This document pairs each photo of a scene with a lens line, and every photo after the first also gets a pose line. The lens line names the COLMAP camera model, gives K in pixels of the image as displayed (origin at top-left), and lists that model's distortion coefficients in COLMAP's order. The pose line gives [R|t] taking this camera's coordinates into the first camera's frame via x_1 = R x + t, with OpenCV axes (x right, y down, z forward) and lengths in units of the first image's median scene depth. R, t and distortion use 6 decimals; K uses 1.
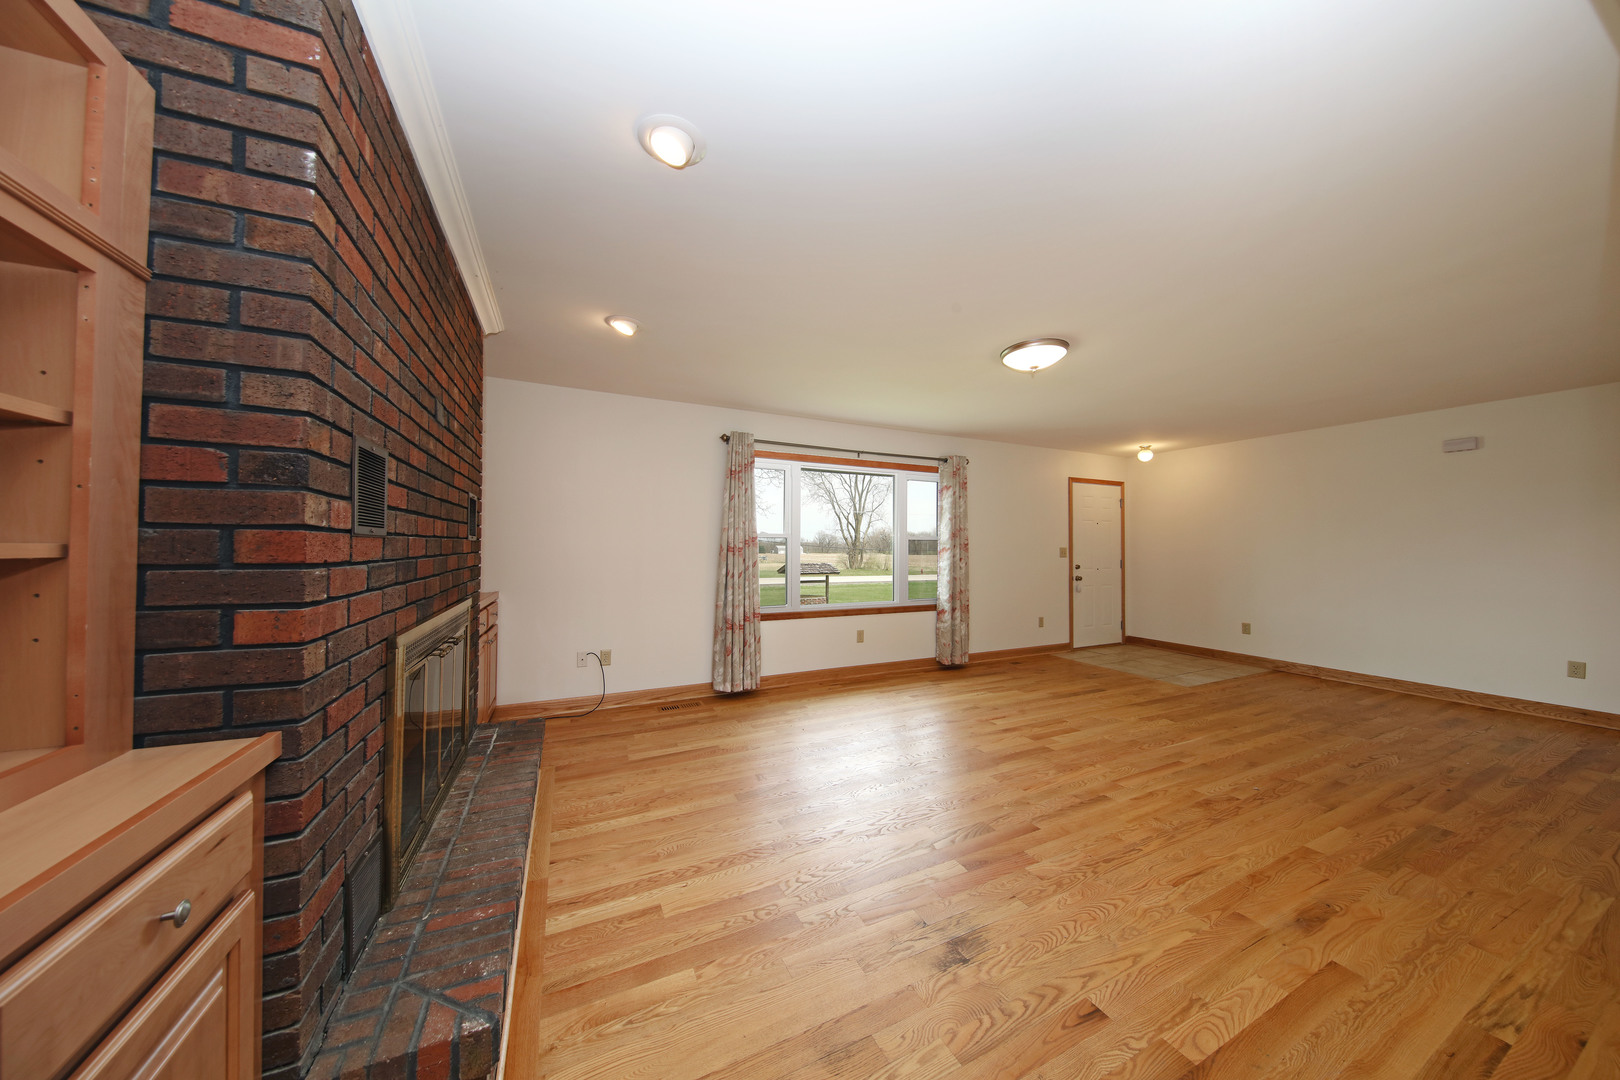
lens RADIAL K [[514.1, 0, 810.0], [0, 514.1, 540.0], [0, 0, 1]] dist [0.000275, 0.000001]
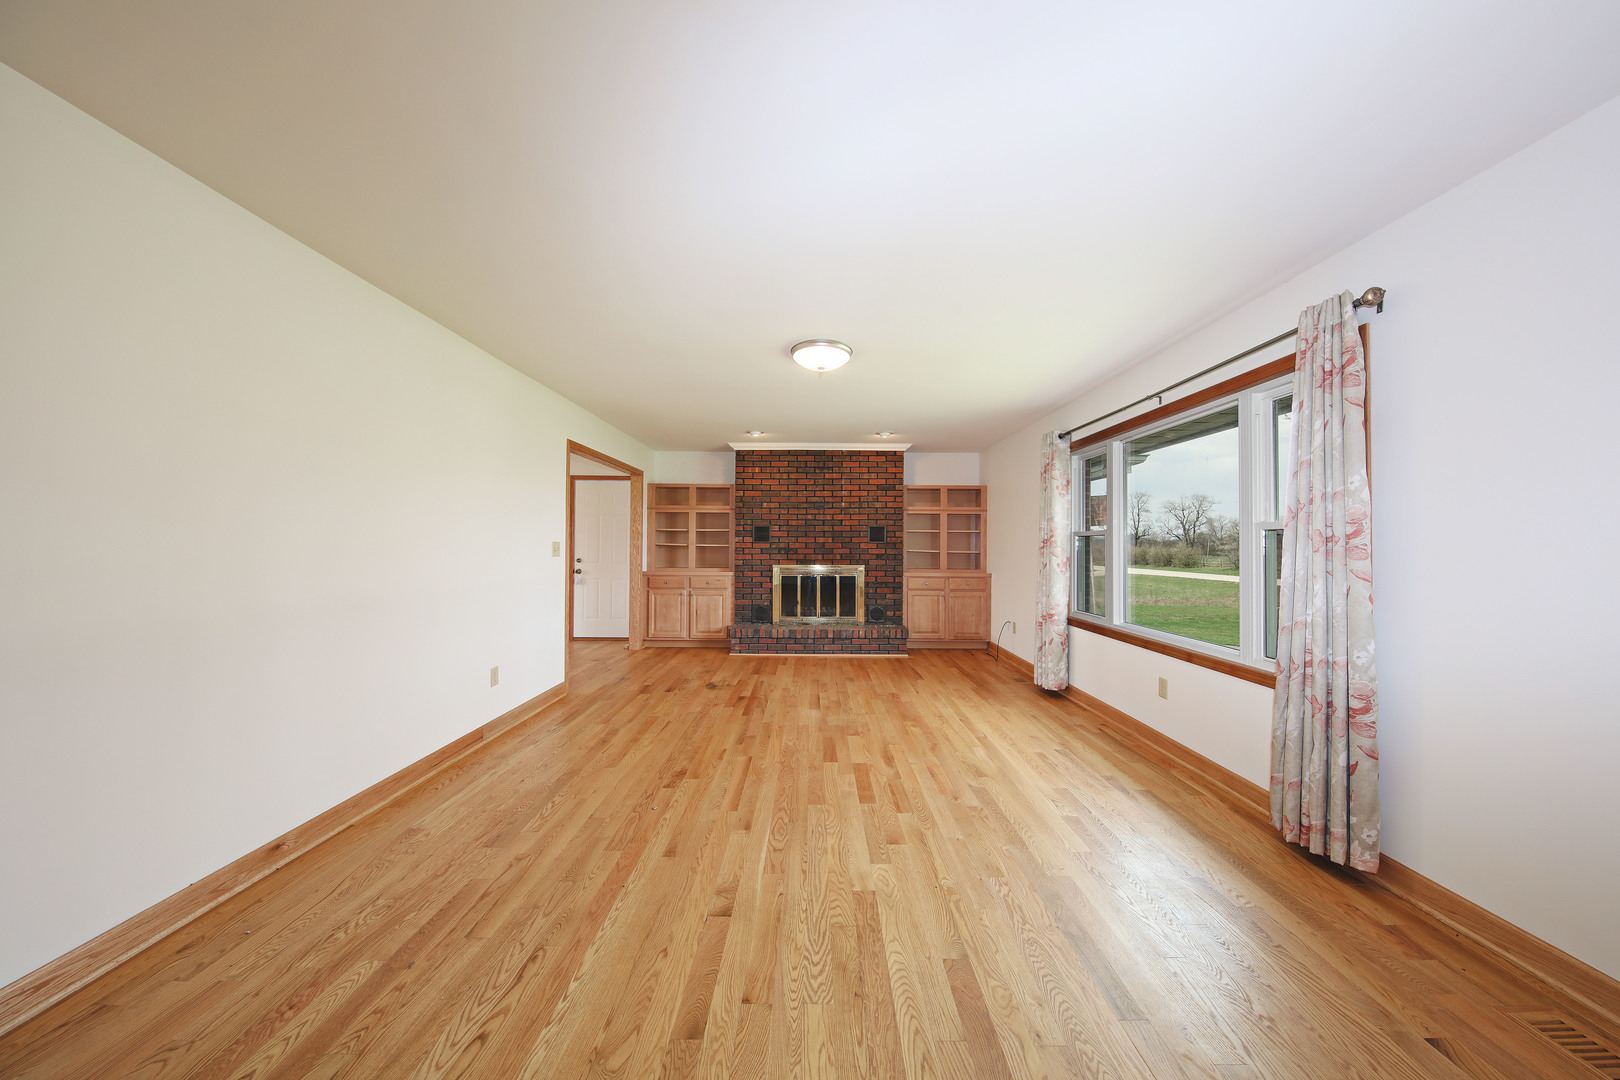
lens RADIAL K [[514.1, 0, 810.0], [0, 514.1, 540.0], [0, 0, 1]] dist [0.000275, 0.000001]
pose [[-0.438719, -0.020791, -0.898384, 1.230044], [-0.001581, 0.999749, -0.022365, 0.033477], [0.898623, -0.008391, -0.438641, 1.292586]]
